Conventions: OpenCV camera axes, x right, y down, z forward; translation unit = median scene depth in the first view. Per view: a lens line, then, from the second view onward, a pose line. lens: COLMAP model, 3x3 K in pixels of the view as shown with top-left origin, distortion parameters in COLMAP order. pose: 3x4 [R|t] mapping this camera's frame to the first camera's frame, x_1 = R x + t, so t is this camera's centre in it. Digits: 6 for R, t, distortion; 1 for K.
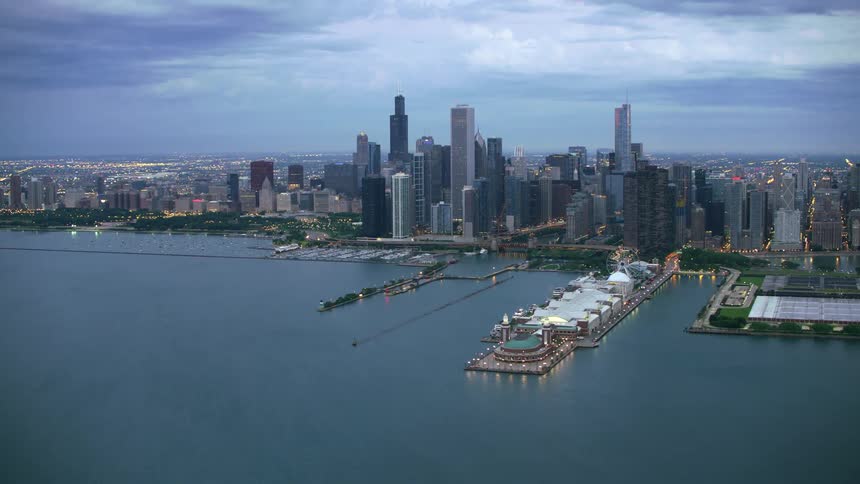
lens RADIAL K [[1076.5, 0, 430.0], [0, 1076.5, 242.0], [0, 0, 1]] dist [-0.237634, 0.003178]
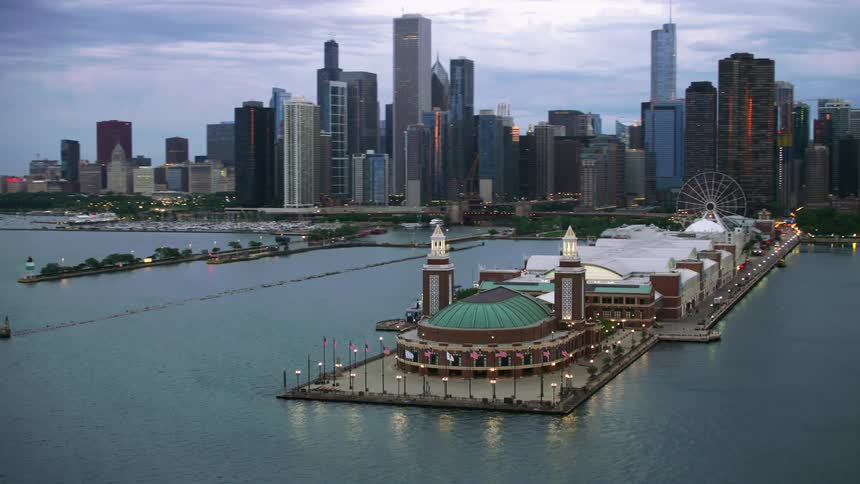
lens RADIAL K [[1306.9, 0, 430.0], [0, 1306.9, 242.0], [0, 0, 1]] dist [-0.123422, -0.015492]
pose [[0.999704, 0.003297, 0.024105, 0.030308], [-0.002441, 0.999368, -0.035453, 0.043861], [-0.024207, 0.035384, 0.999081, 0.318789]]
